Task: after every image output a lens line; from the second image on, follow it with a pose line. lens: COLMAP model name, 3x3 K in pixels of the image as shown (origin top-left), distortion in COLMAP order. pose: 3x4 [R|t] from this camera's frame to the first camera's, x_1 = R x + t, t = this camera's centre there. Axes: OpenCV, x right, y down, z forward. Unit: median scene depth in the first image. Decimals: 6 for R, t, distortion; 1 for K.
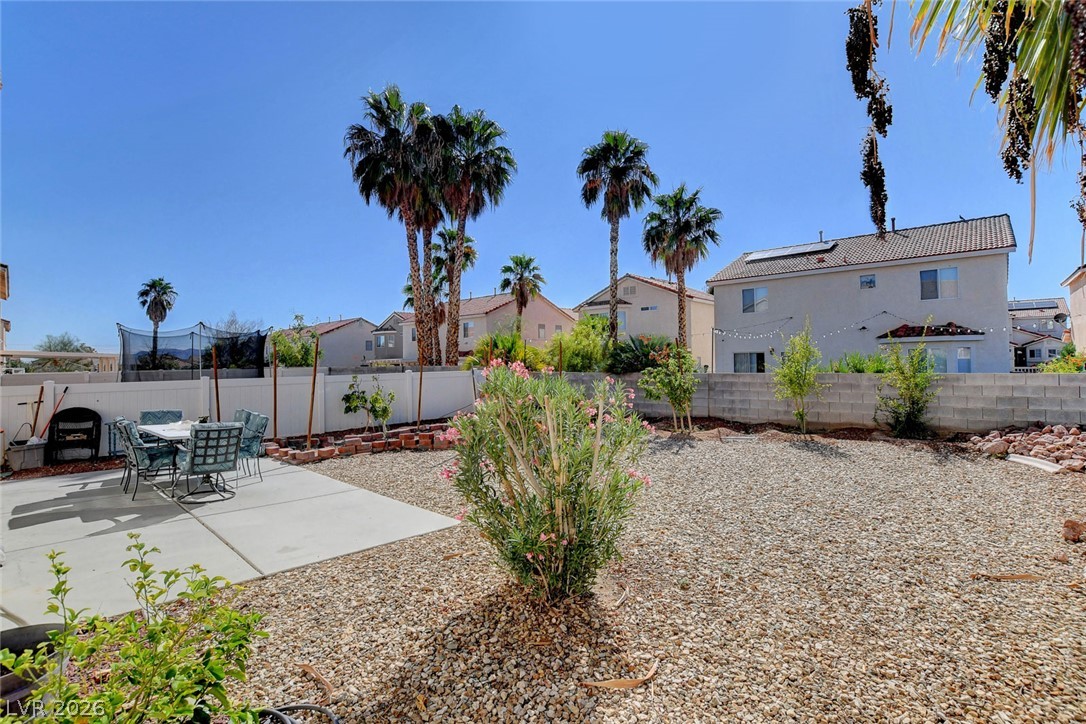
lens RADIAL K [[502.7, 0, 543.0], [0, 502.7, 362.0], [0, 0, 1]] dist [-0.035165, 0.000105]
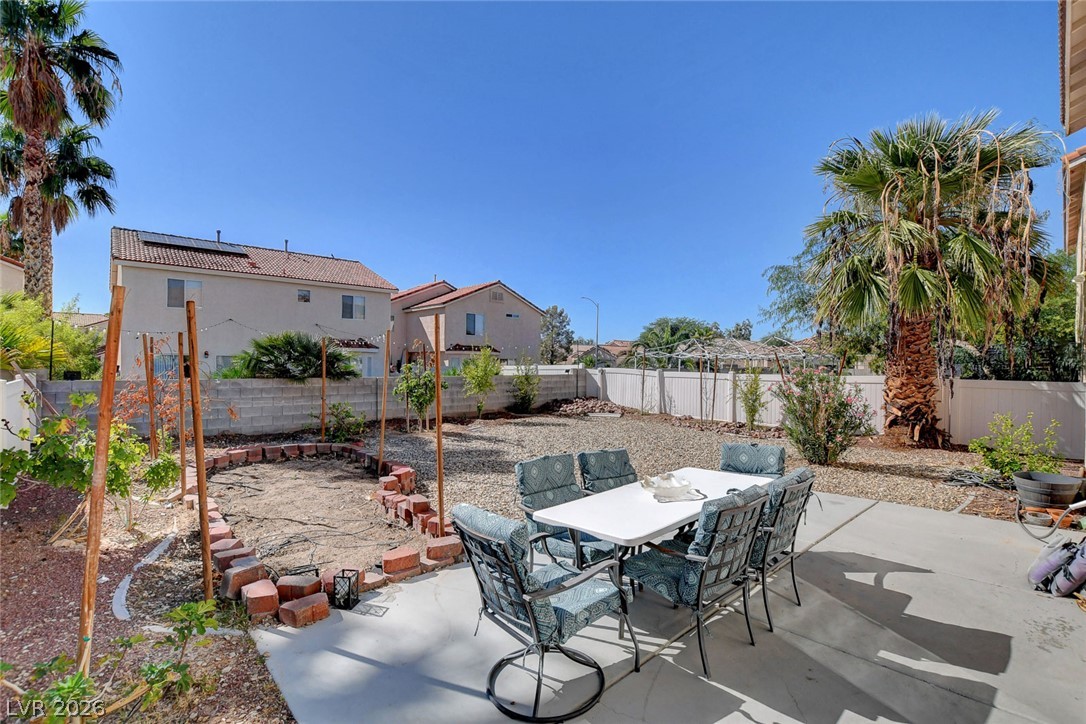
lens RADIAL K [[502.7, 0, 543.0], [0, 502.7, 362.0], [0, 0, 1]] dist [-0.035165, 0.000105]
pose [[0.083563, 0.025738, 0.996170, -0.447794], [-0.004111, 0.999667, -0.025484, 0.014418], [-0.996494, -0.001966, 0.083641, 0.392815]]
